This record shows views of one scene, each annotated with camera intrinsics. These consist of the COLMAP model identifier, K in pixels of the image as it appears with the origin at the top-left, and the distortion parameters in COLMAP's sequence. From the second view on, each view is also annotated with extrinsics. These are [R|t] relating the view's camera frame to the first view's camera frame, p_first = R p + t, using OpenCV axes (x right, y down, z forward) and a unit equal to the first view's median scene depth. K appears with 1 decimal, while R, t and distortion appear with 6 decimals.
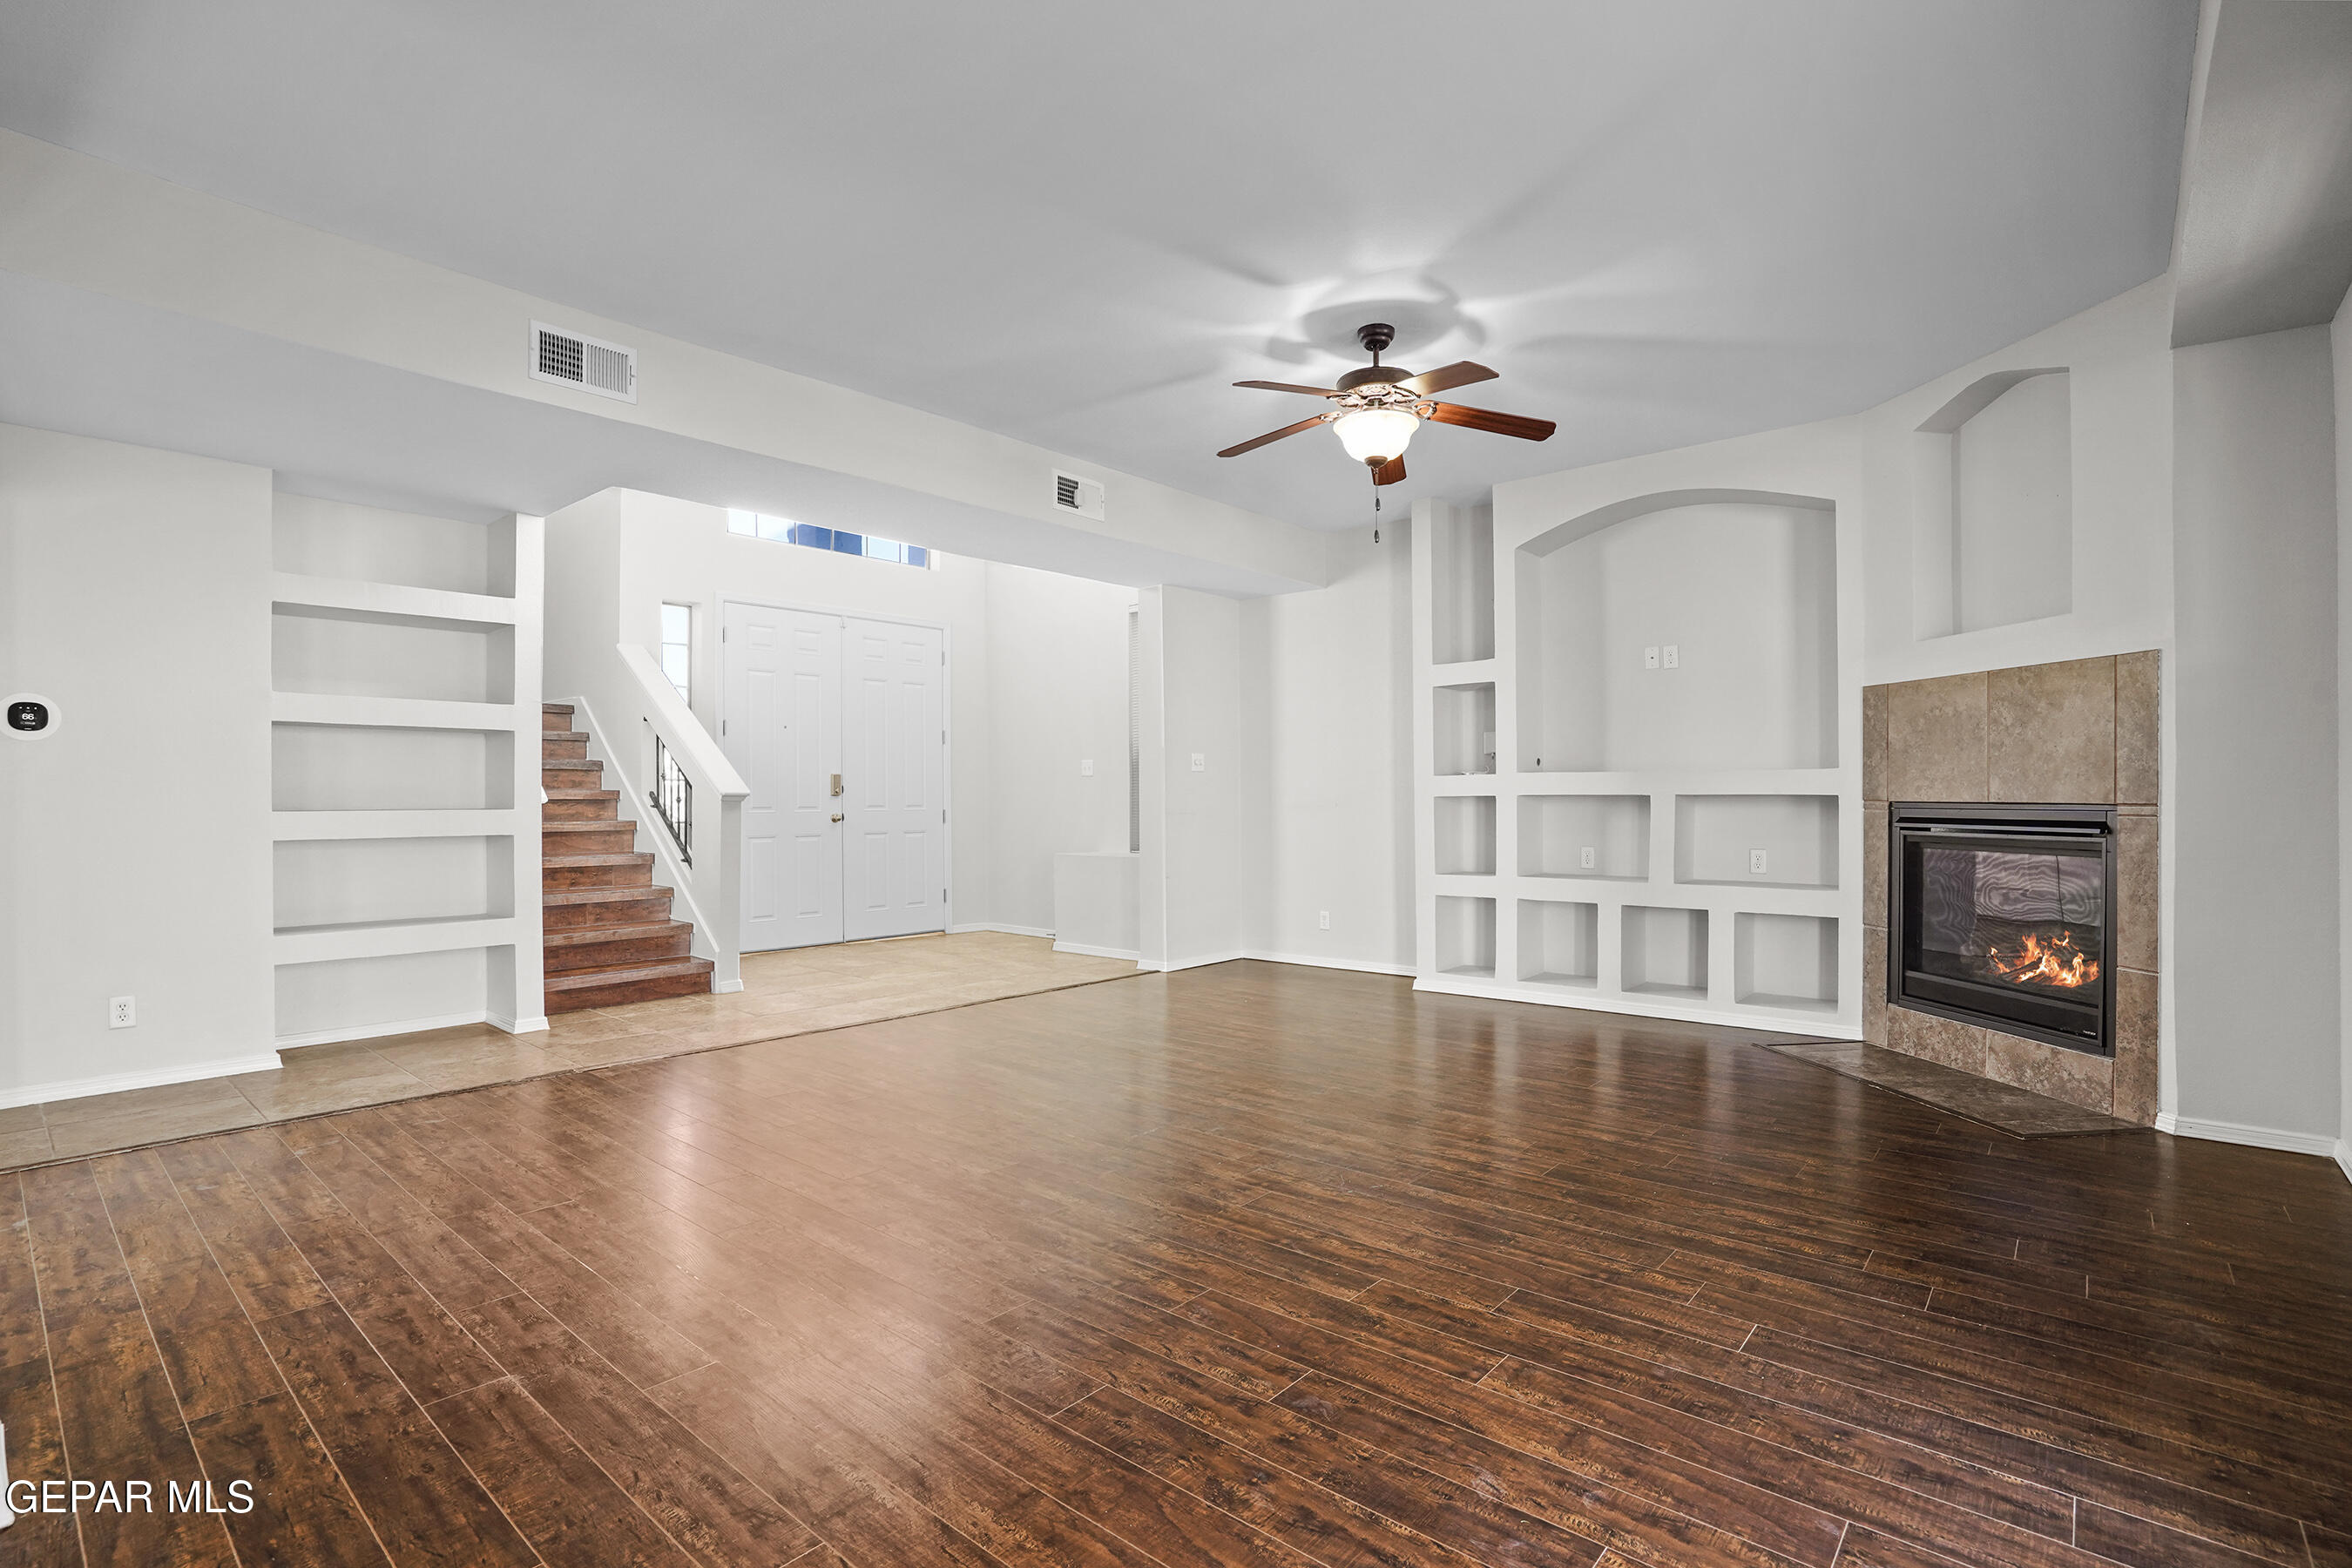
lens RADIAL K [[1117.9, 0, 1187.3], [0, 1117.9, 801.0], [0, 0, 1]] dist [-0.034382, 0.016192]
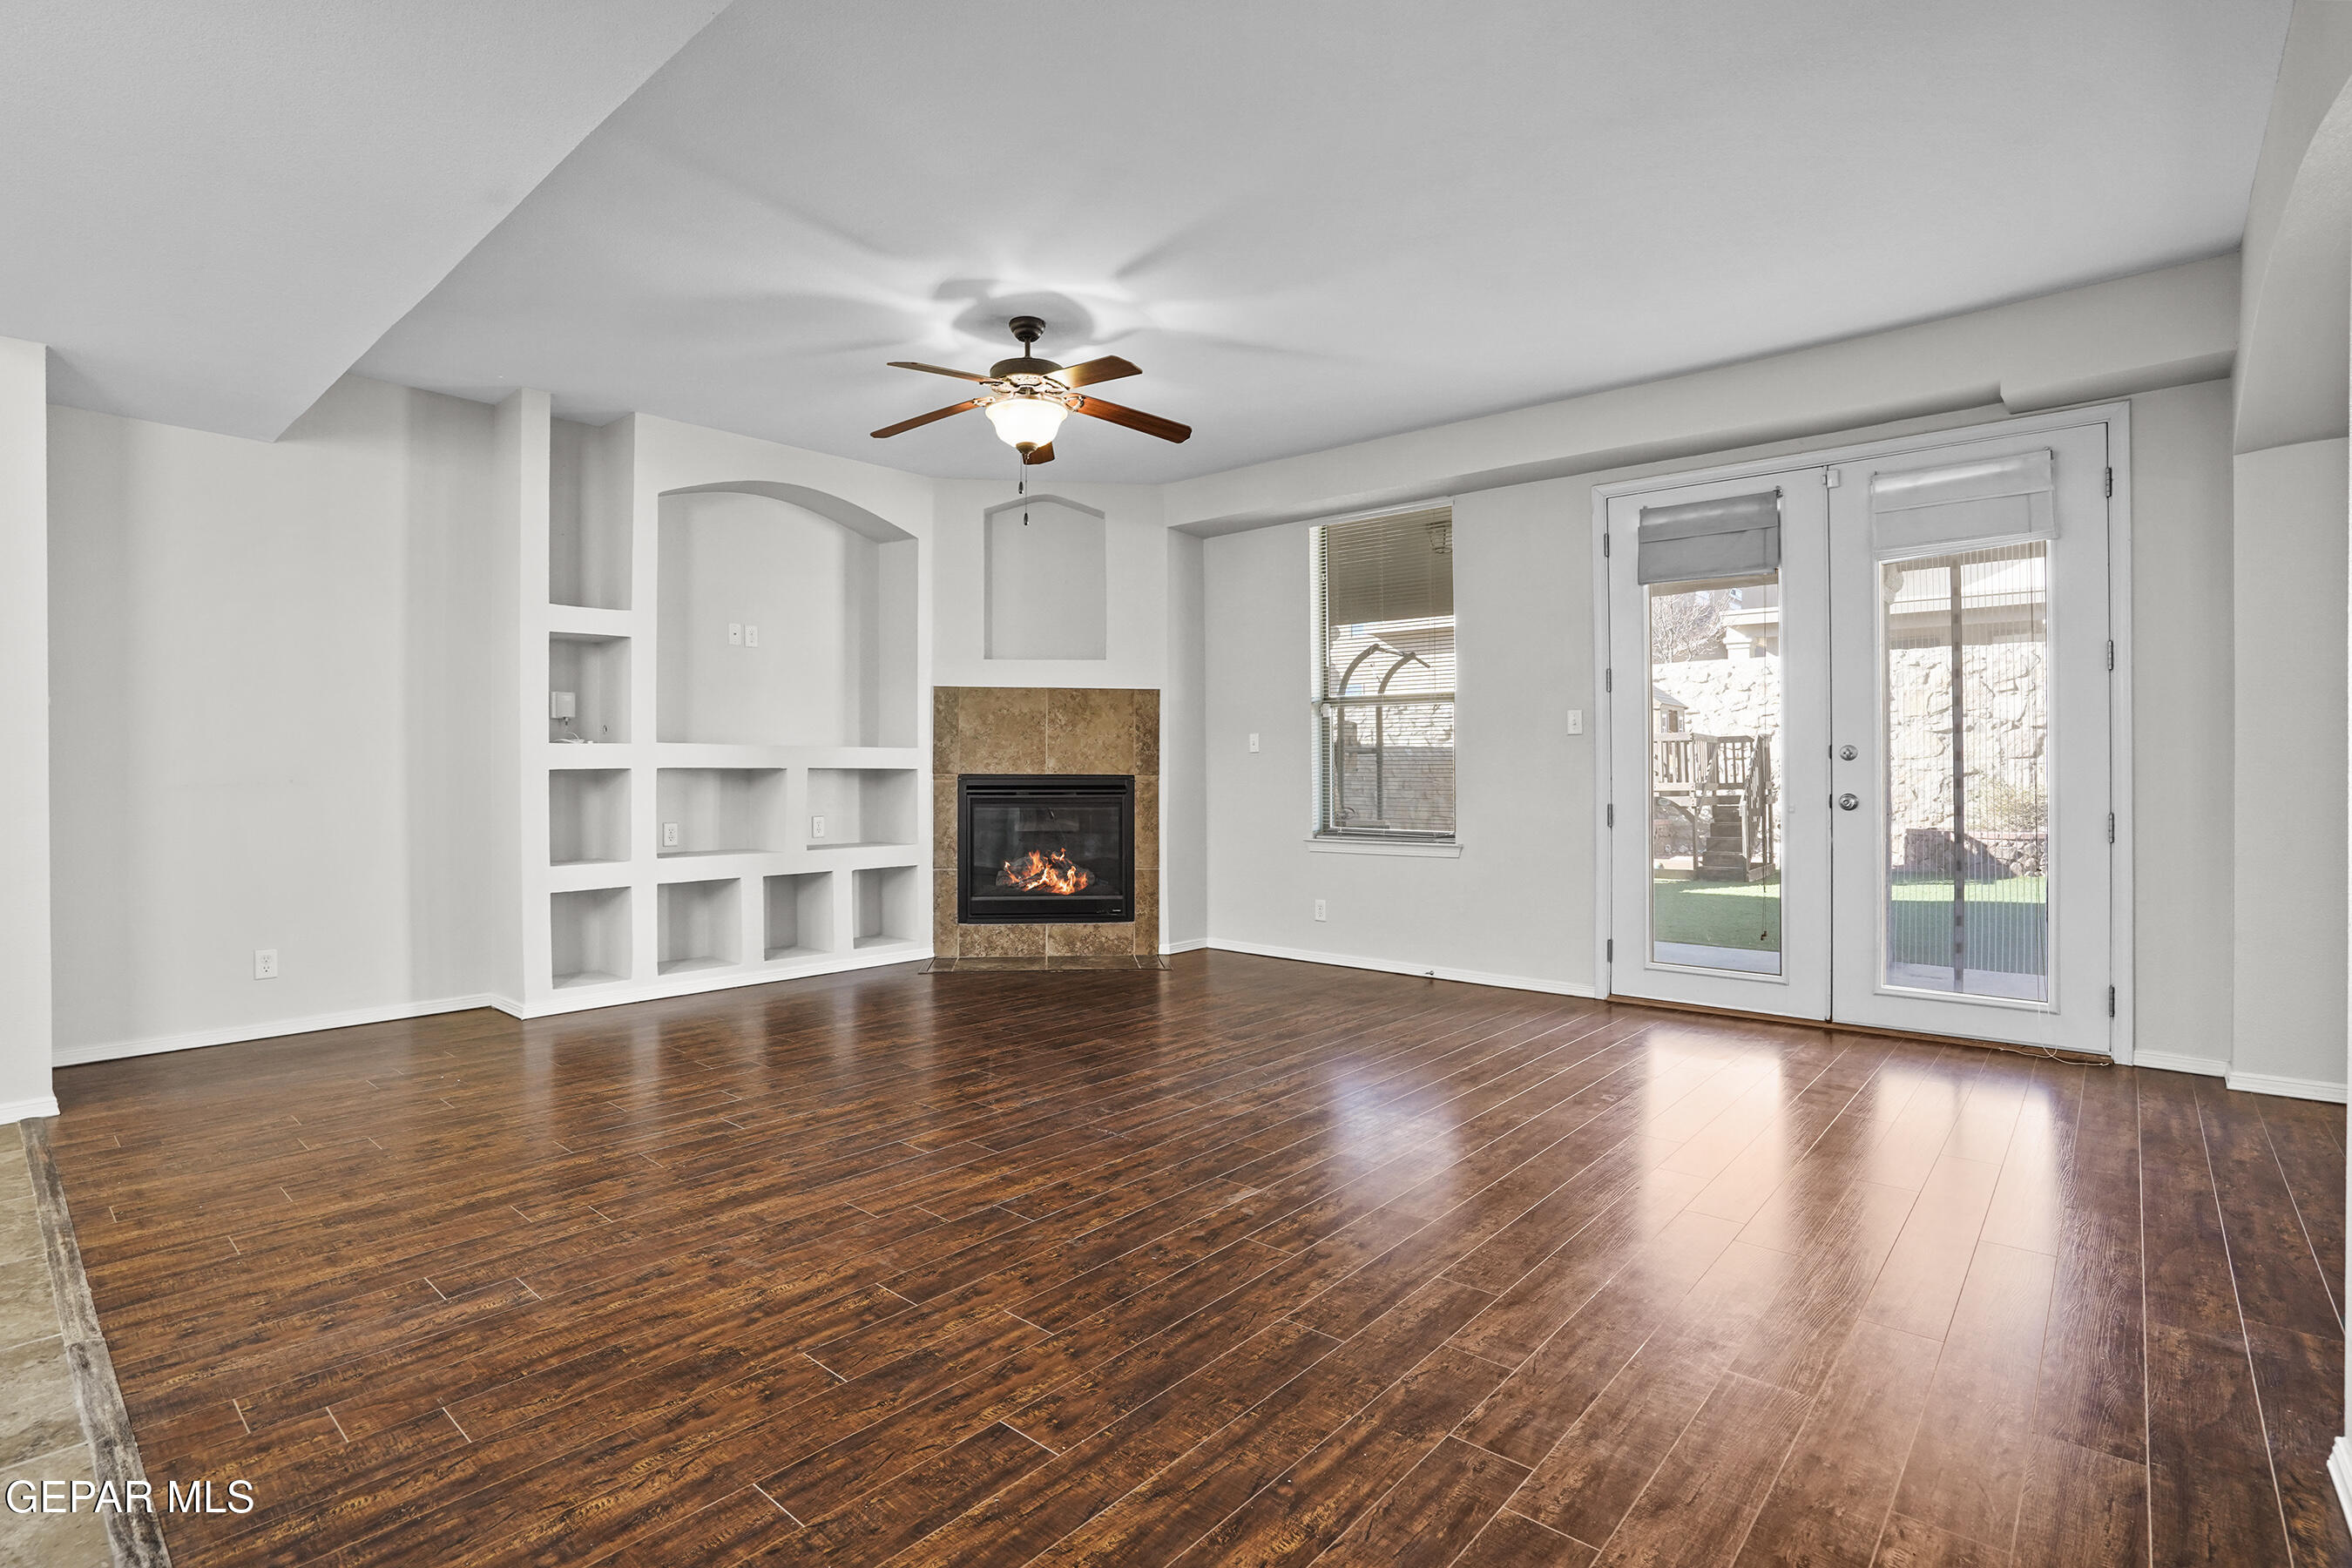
lens RADIAL K [[1124.5, 0, 1173.5], [0, 1124.5, 769.4], [0, 0, 1]] dist [-0.000333, 0.003001]
pose [[0.028638, 0.002001, 0.999588, -0.663267], [0.003224, 0.999993, -0.002094, -0.001464], [-0.999585, 0.003283, 0.028631, 0.629596]]
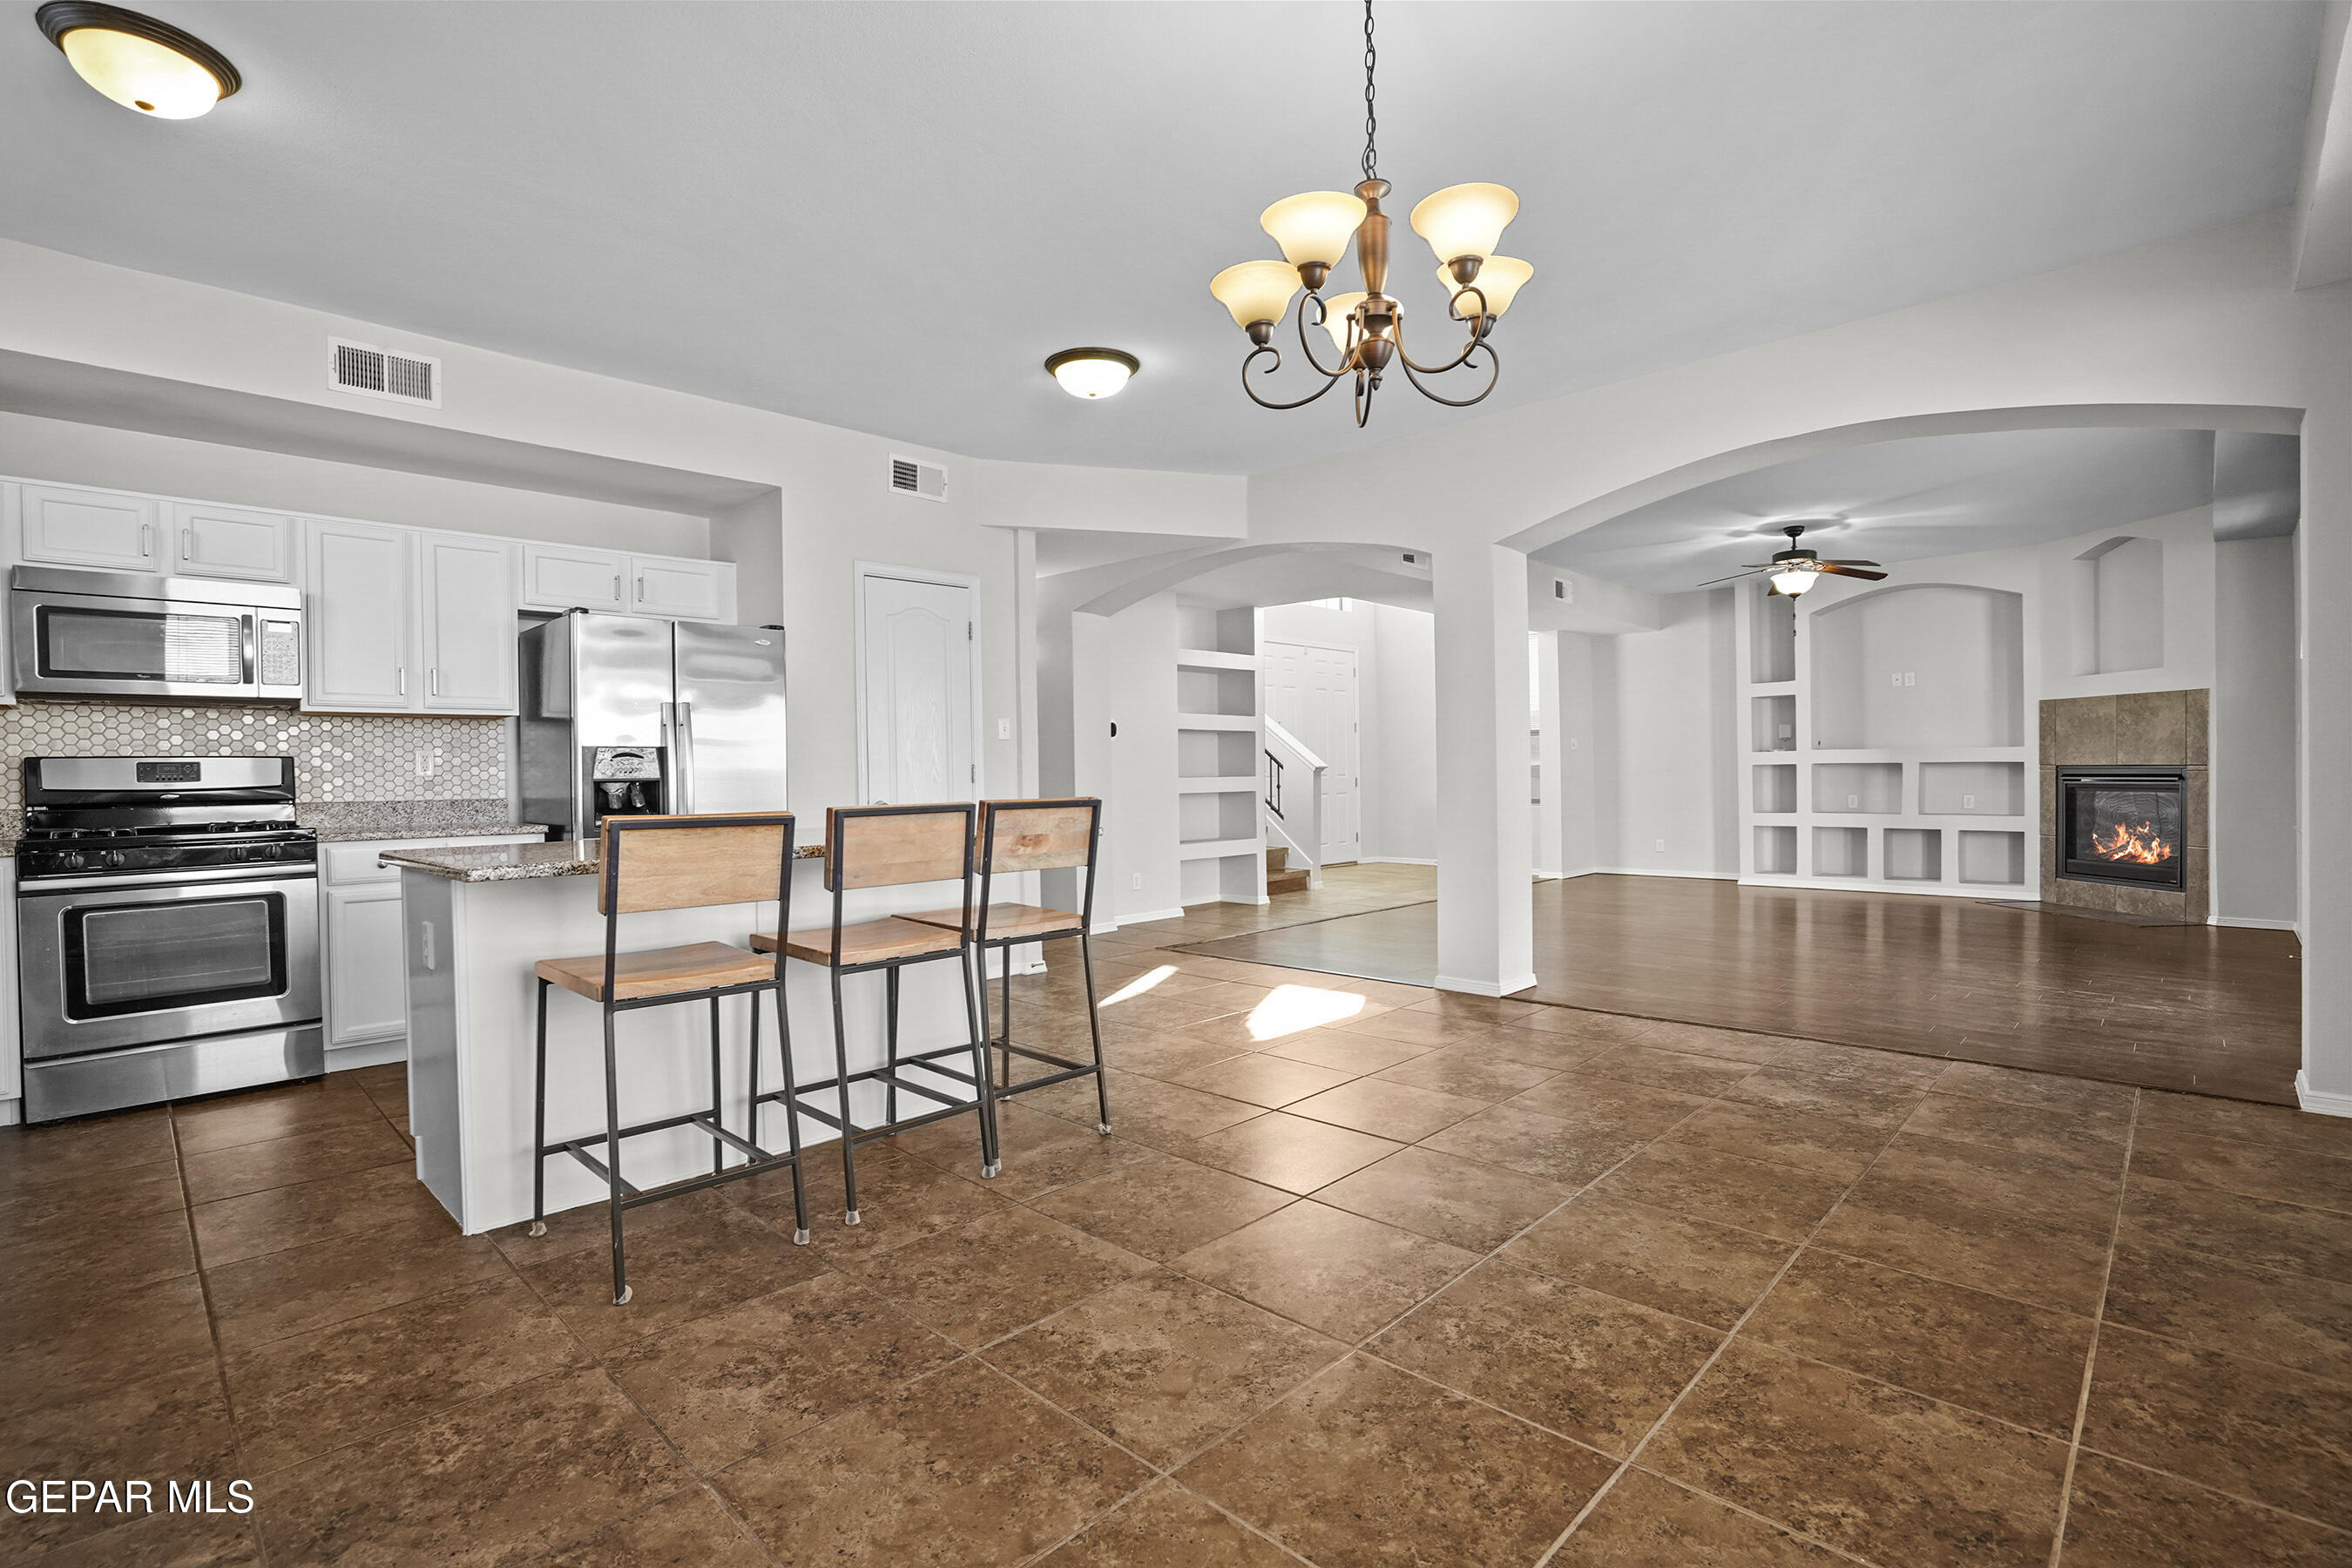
lens RADIAL K [[1117.9, 0, 1186.6], [0, 1117.9, 786.0], [0, 0, 1]] dist [-0.034382, 0.016192]
pose [[0.998861, -0.009467, -0.046757, -0.623122], [0.009948, 0.999900, 0.010062, 0.002074], [0.046657, -0.010515, 0.998856, -0.766121]]
